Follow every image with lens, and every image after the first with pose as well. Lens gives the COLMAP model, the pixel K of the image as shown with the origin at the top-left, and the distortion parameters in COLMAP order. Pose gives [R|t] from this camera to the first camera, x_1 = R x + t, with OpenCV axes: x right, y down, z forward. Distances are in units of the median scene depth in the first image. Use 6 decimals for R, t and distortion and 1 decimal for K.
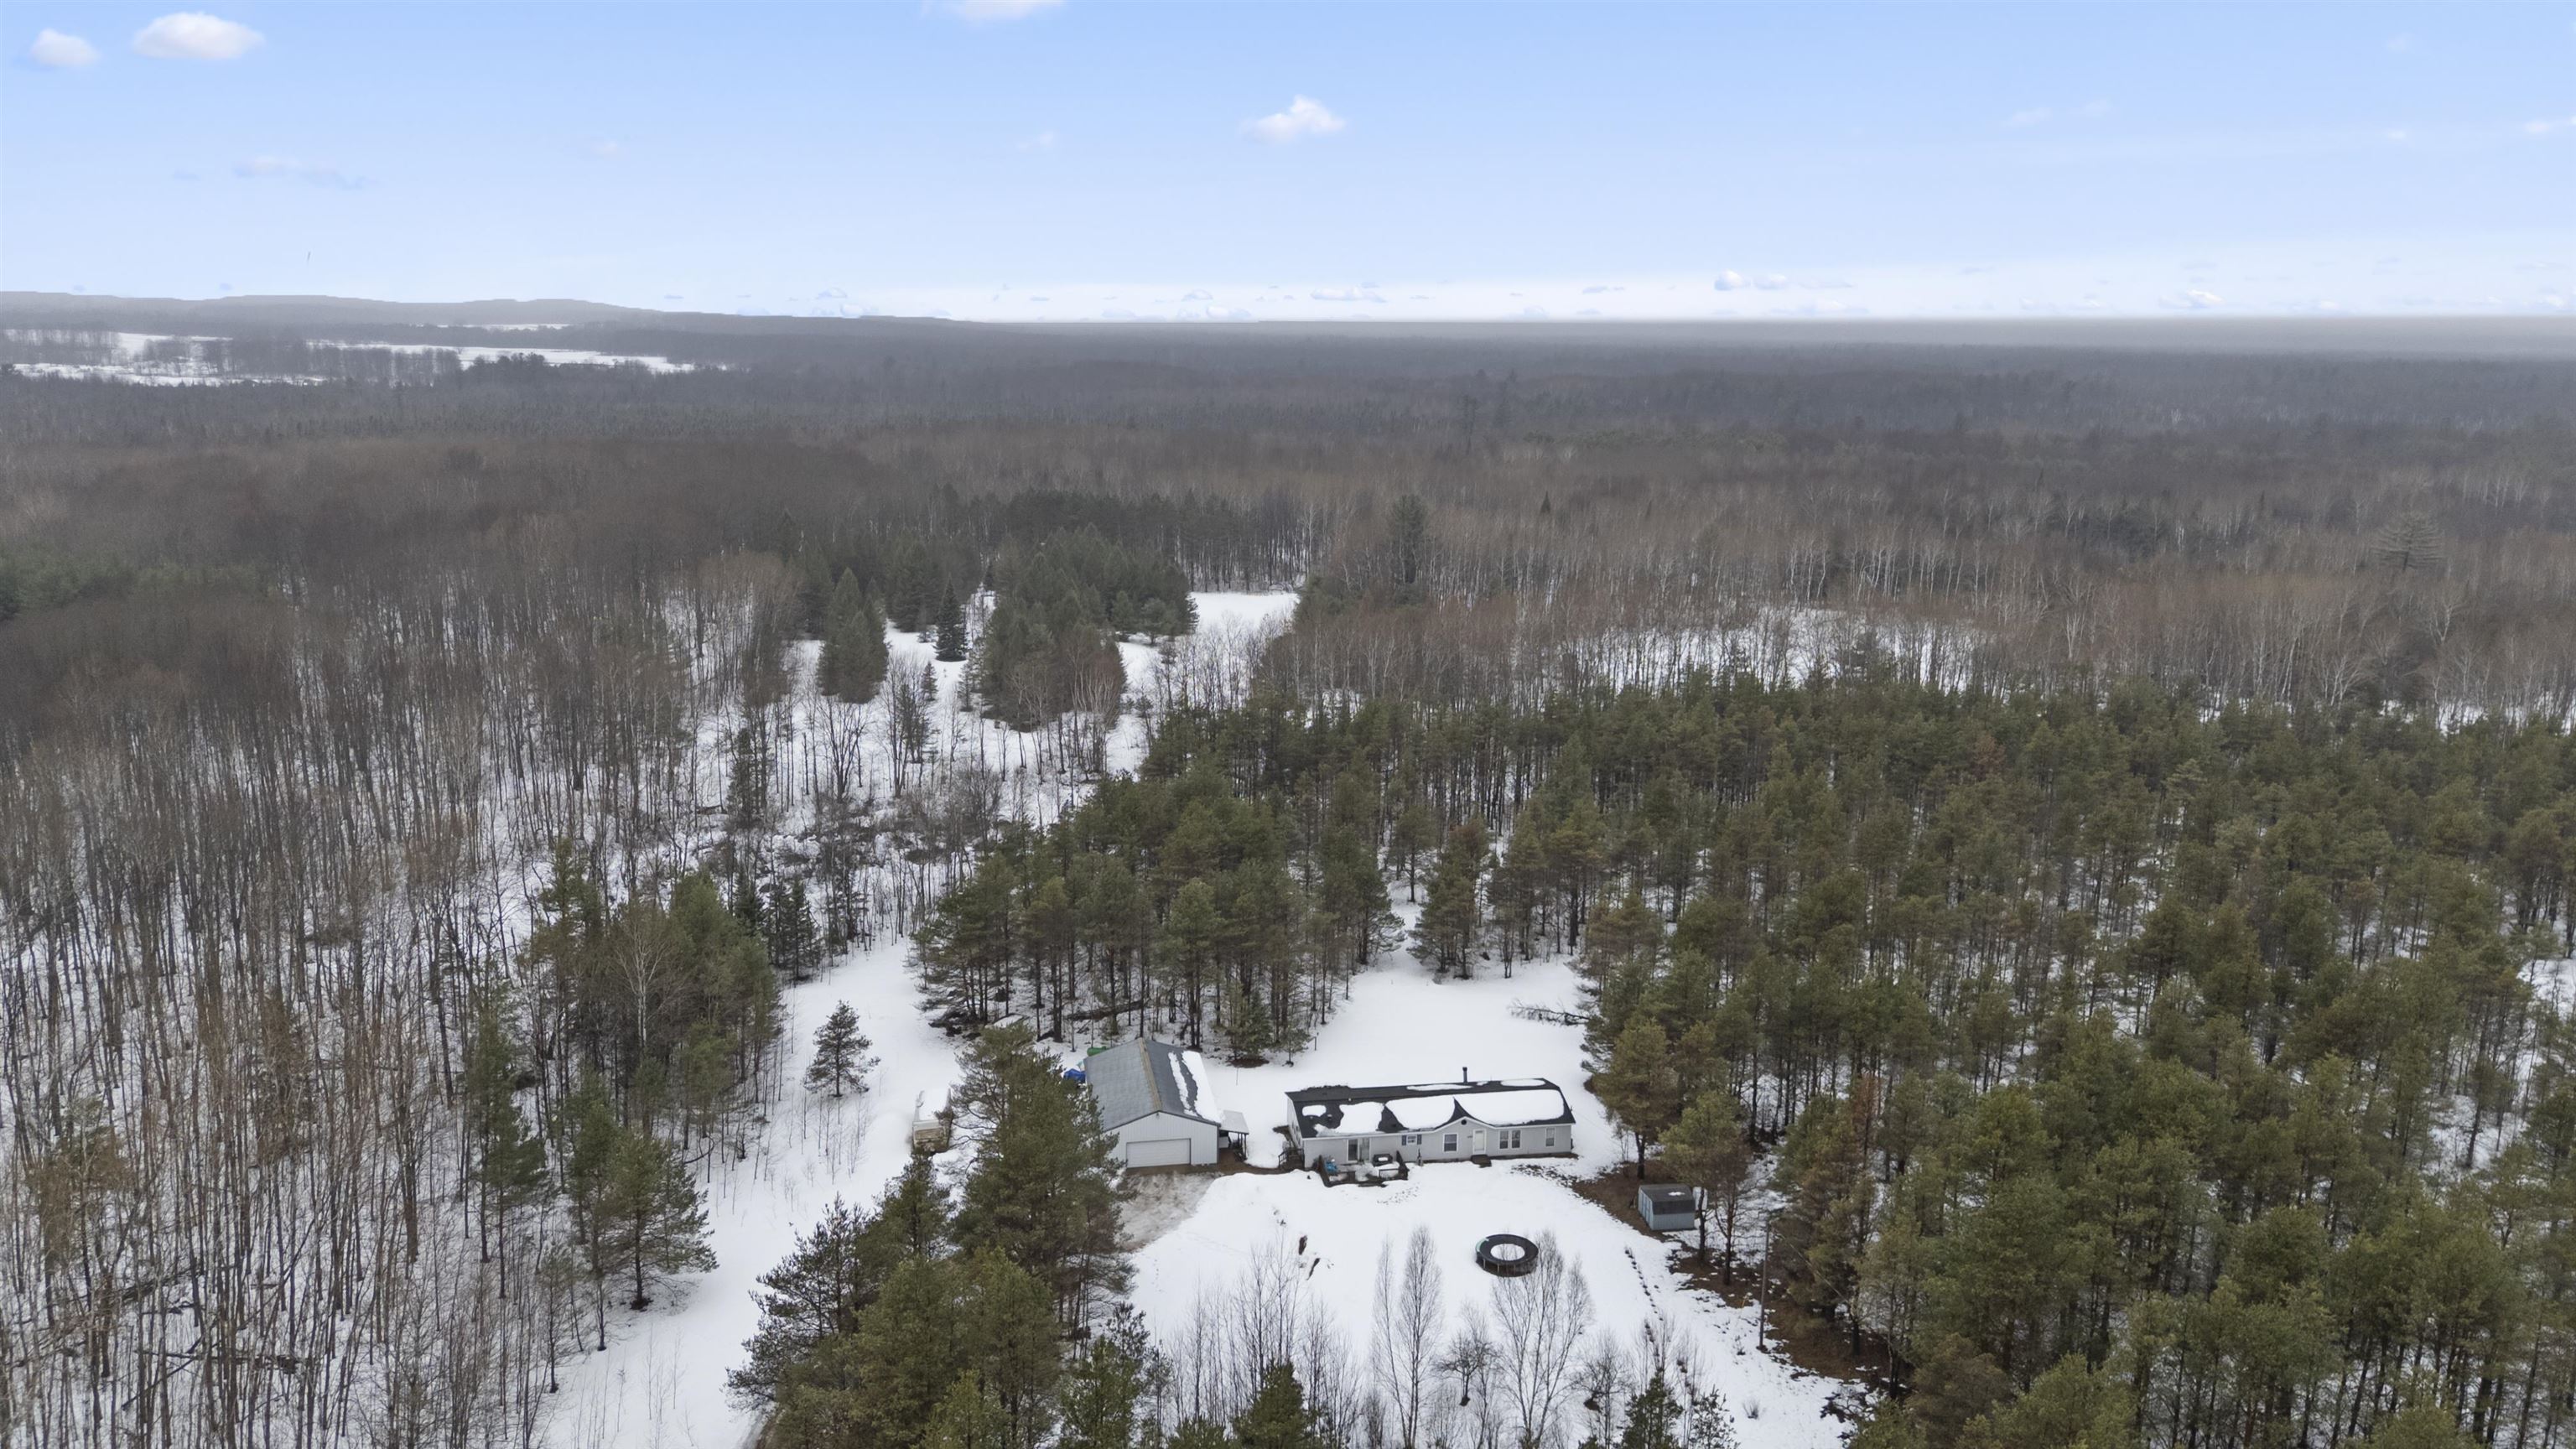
lens RADIAL K [[1885.4, 0, 1284.5], [0, 1885.4, 704.3], [0, 0, 1]] dist [0.076563, -0.069487]
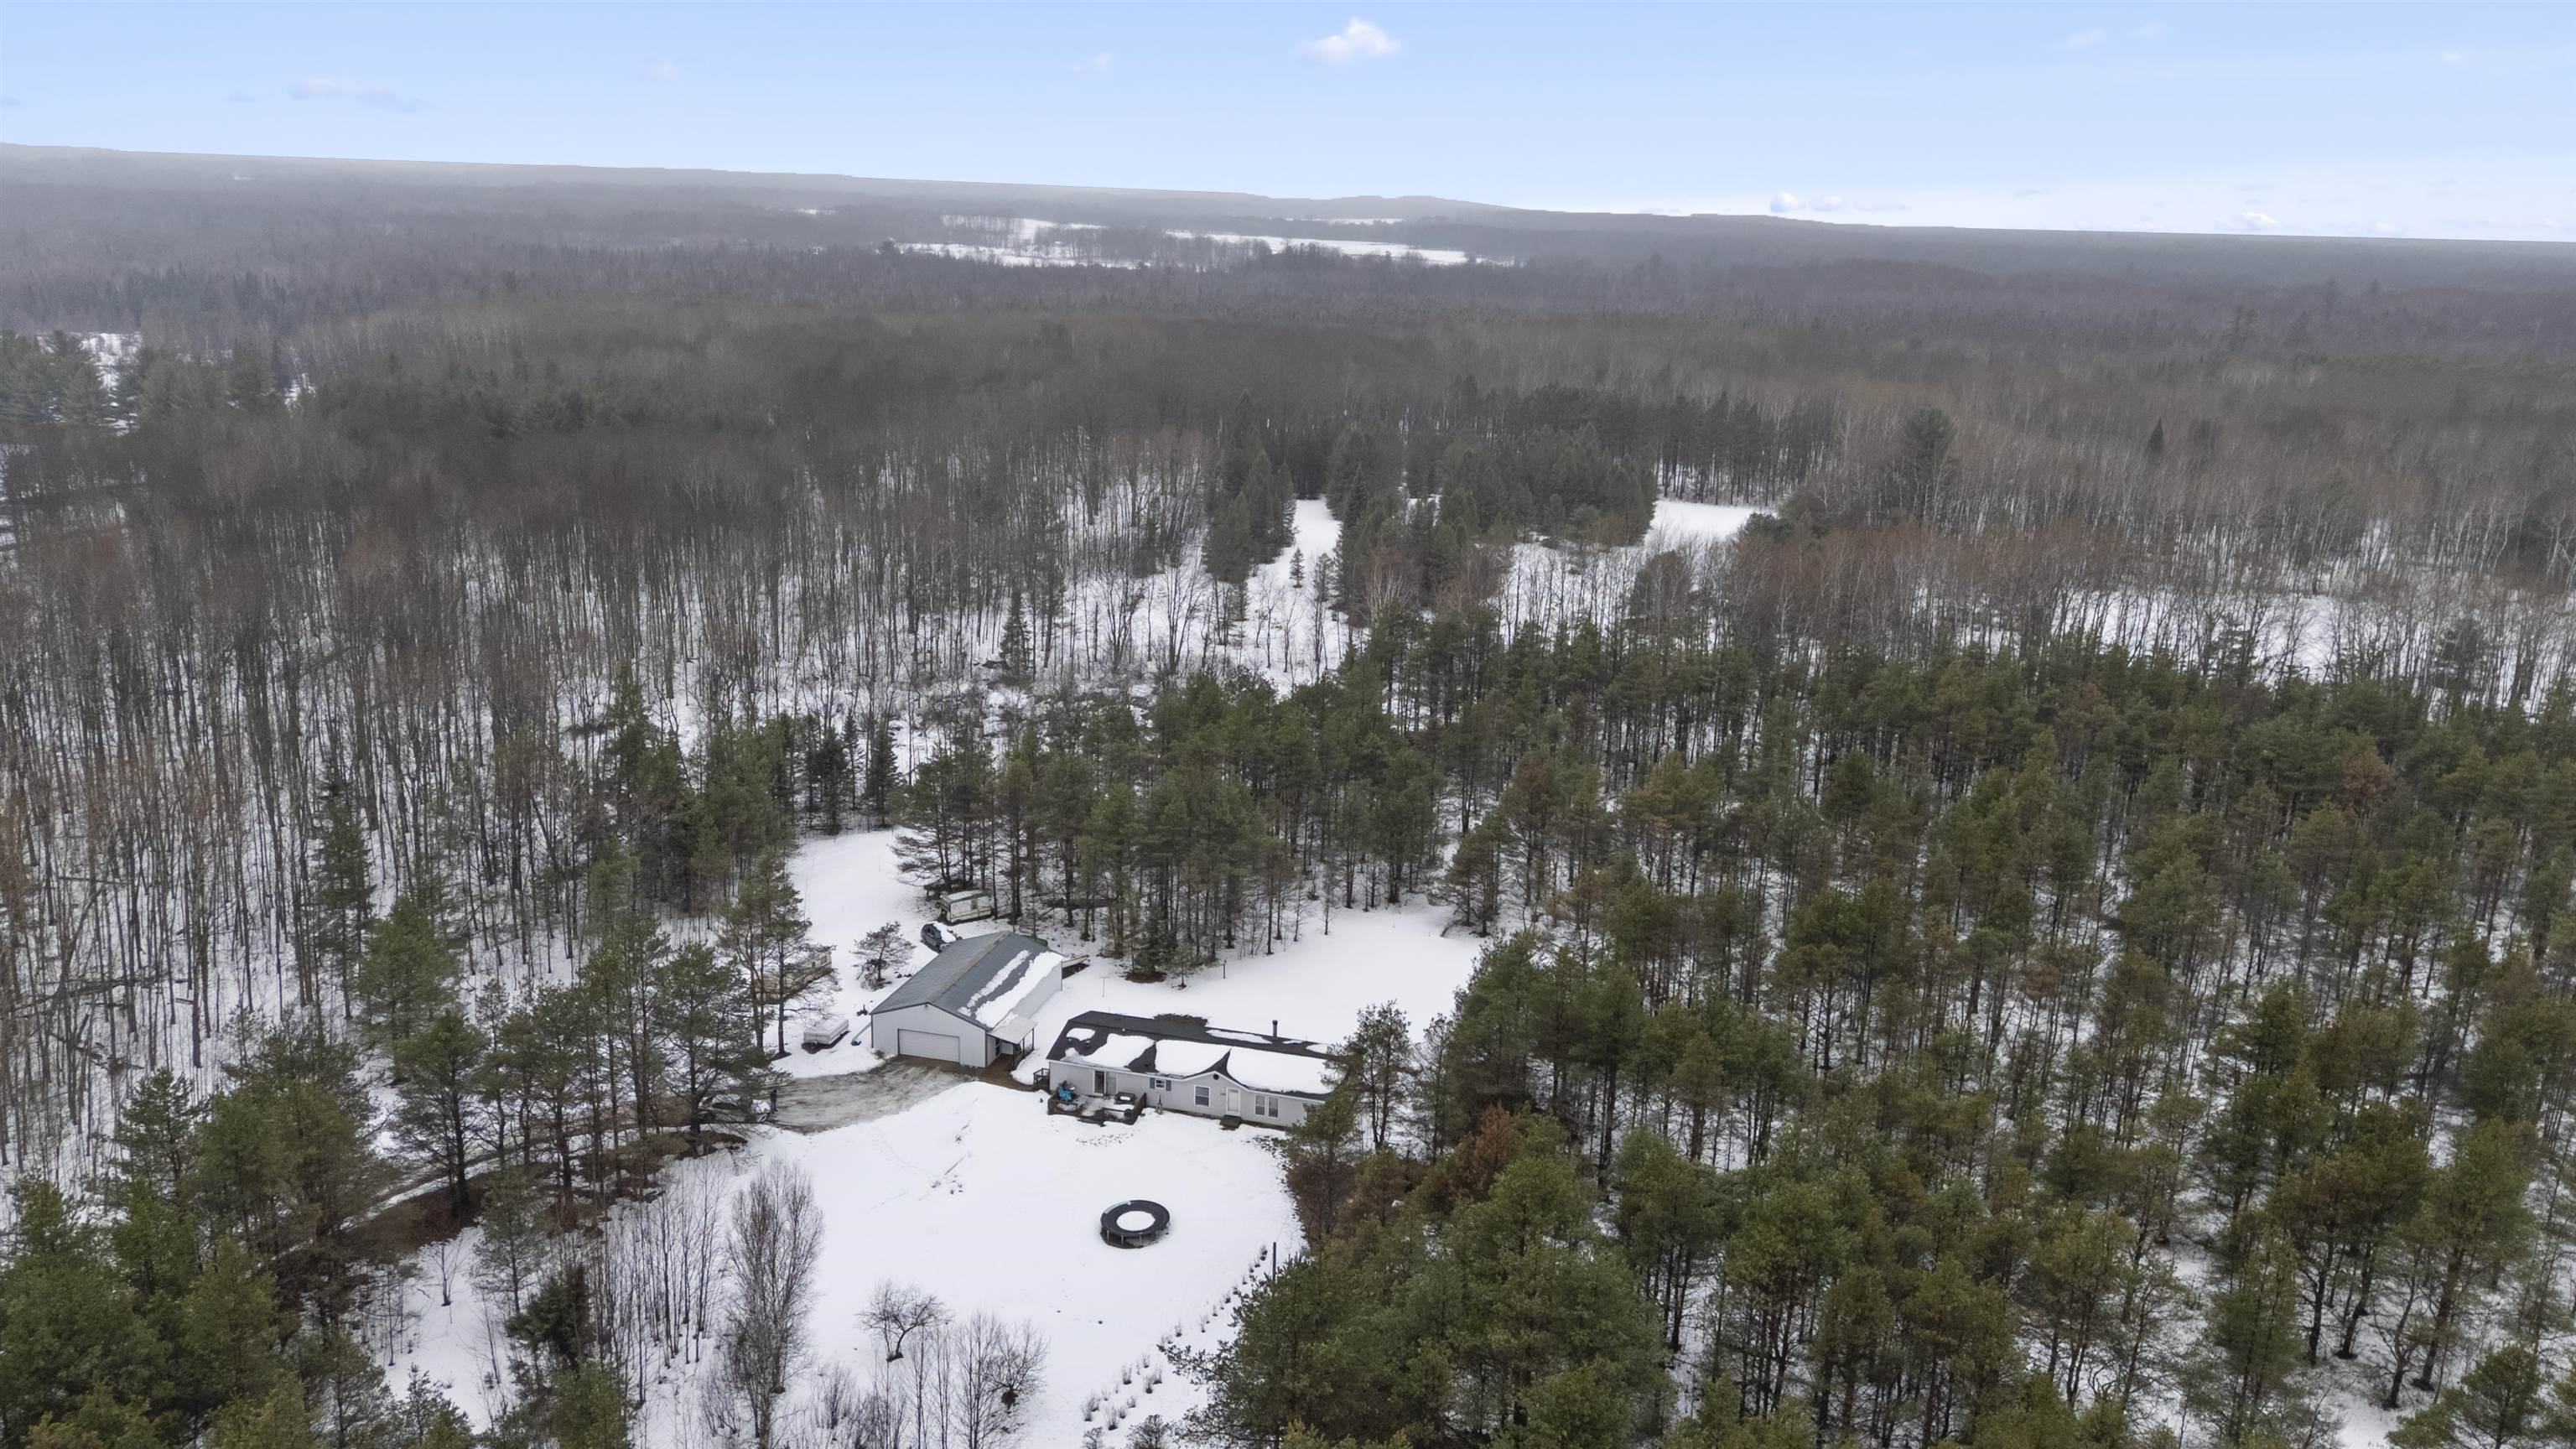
lens RADIAL K [[1885.4, 0, 1297.9], [0, 1885.4, 744.1], [0, 0, 1]] dist [0.076563, -0.069487]
pose [[0.908209, 0.129014, -0.398135, 0.358412], [-0.101096, 0.990758, 0.090434, -0.016594], [0.406123, -0.041883, 0.912858, 0.153554]]
